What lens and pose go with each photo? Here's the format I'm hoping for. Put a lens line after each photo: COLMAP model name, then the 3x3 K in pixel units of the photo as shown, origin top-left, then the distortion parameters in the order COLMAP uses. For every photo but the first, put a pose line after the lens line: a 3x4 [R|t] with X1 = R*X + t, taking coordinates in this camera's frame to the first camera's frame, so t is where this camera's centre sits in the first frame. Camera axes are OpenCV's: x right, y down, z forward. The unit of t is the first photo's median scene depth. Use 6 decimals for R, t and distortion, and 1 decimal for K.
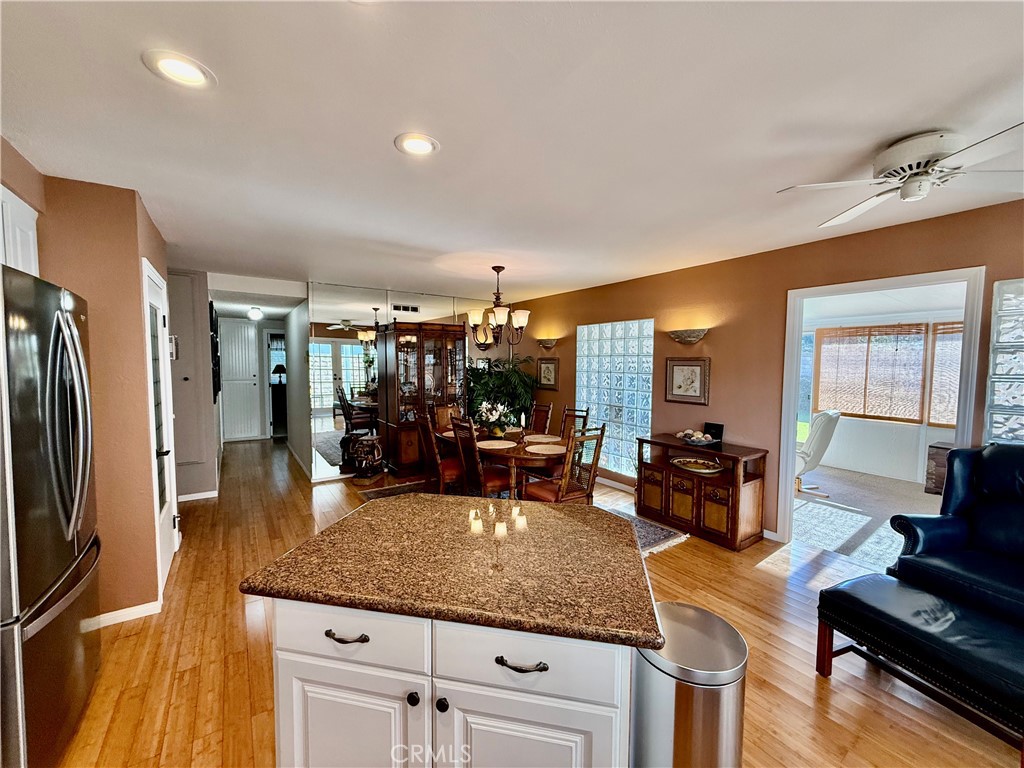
lens RADIAL K [[408.3, 0, 513.1], [0, 408.3, 384.1], [0, 0, 1]] dist [0.000793, 0.000276]
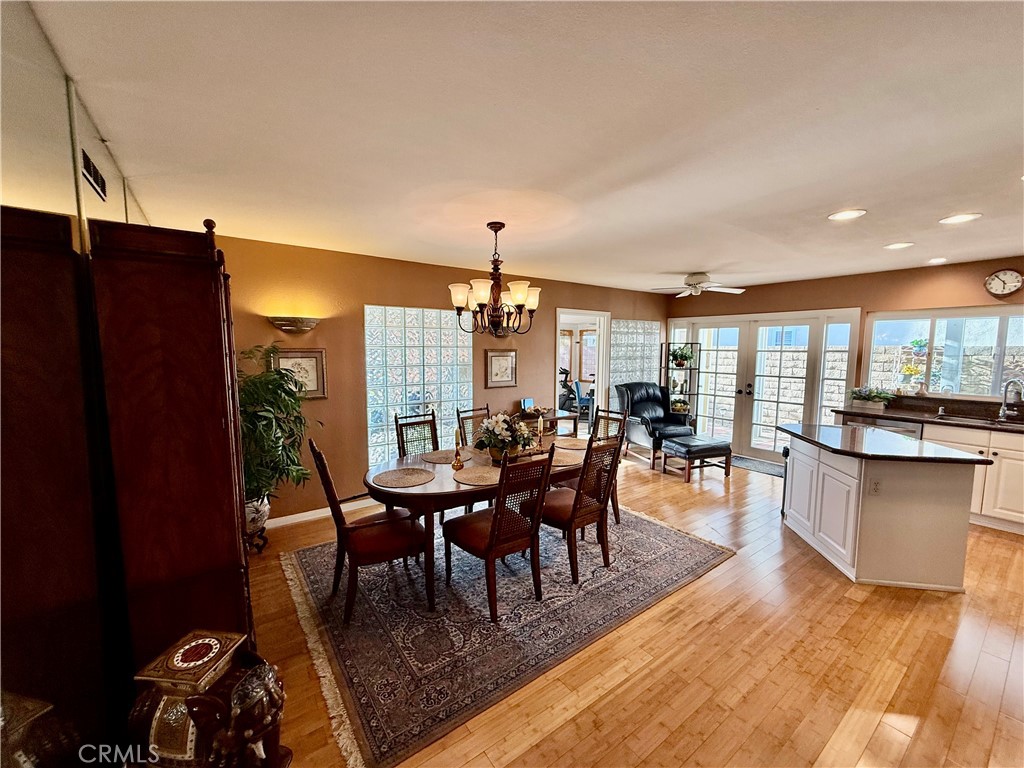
lens RADIAL K [[408.3, 0, 512.7], [0, 408.3, 385.8], [0, 0, 1]] dist [0.000793, 0.000276]
pose [[-0.018571, -0.092972, 0.995496, -0.593453], [0.059269, 0.993814, 0.093921, -0.053800], [-0.998069, 0.060746, -0.012946, 0.768360]]
